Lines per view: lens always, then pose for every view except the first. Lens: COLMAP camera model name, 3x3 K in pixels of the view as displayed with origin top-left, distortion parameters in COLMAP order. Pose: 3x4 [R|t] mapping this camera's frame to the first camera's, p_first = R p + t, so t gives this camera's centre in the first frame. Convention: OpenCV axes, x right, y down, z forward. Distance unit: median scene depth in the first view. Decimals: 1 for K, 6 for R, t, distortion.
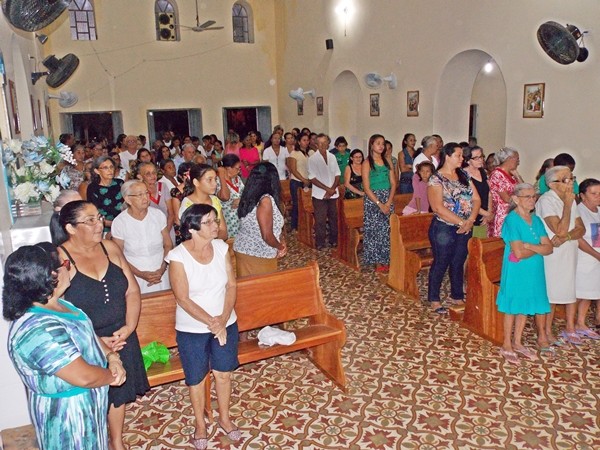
lens RADIAL K [[512.9, 0, 296.4], [0, 512.9, 221.1], [0, 0, 1]] dist [-0.051380, 0.010529]
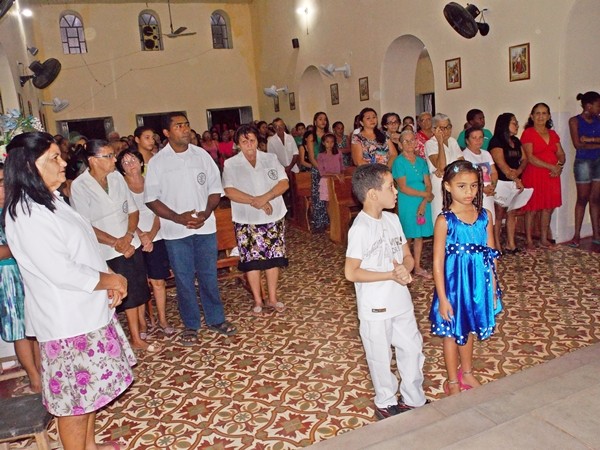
lens RADIAL K [[512.9, 0, 302.7], [0, 512.9, 225.1], [0, 0, 1]] dist [-0.051380, 0.010529]
pose [[0.998555, -0.051186, -0.016363, 0.139171], [0.050911, 0.998561, -0.016827, 0.110039], [0.017201, 0.015970, 0.999725, -0.154661]]
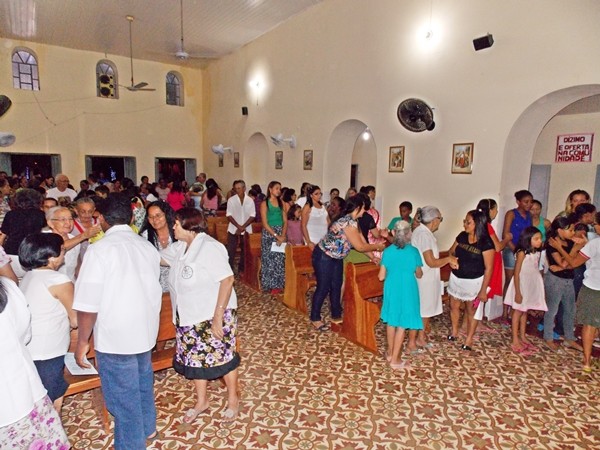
lens RADIAL K [[407.8, 0, 302.4], [0, 407.8, 219.9], [0, 0, 1]] dist [0.015292, -0.009316]
pose [[0.981659, 0.024786, 0.189029, 0.036353], [-0.007773, 0.995892, -0.090218, 0.015815], [-0.190488, 0.087094, 0.977818, 0.029340]]
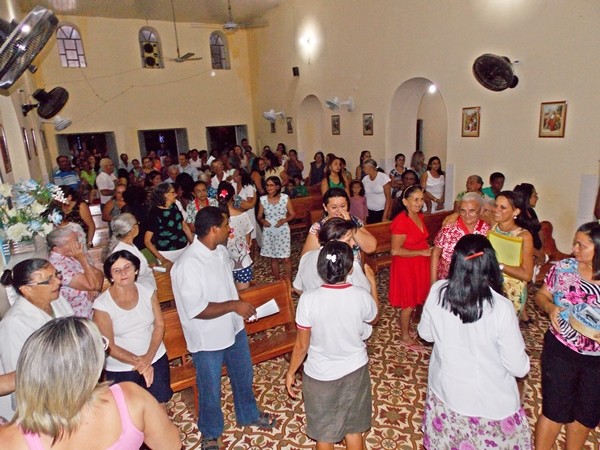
lens RADIAL K [[431.9, 0, 298.9], [0, 431.9, 221.5], [0, 0, 1]] dist [0.059926, -0.019183]
pose [[0.997862, -0.037081, 0.053812, 0.010789], [0.036004, 0.999134, 0.020844, -0.047339], [-0.054538, -0.018862, 0.998334, 0.011616]]
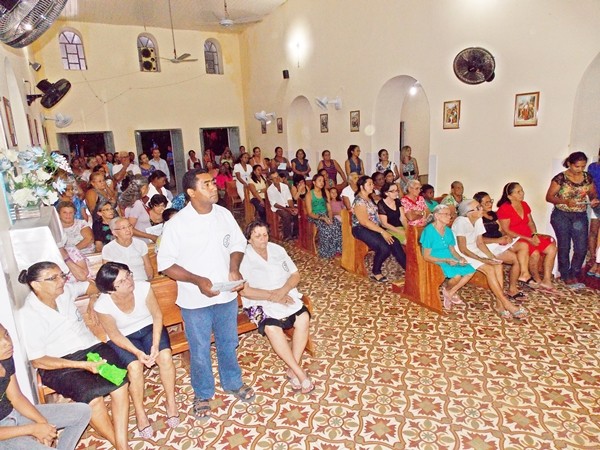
lens RADIAL K [[407.8, 0, 299.2], [0, 407.8, 221.4], [0, 0, 1]] dist [0.015292, -0.009316]
pose [[0.995289, -0.035163, 0.090351, -0.008231], [0.034903, 0.999381, 0.004463, 0.008057], [-0.090452, -0.001288, 0.995900, 0.026292]]
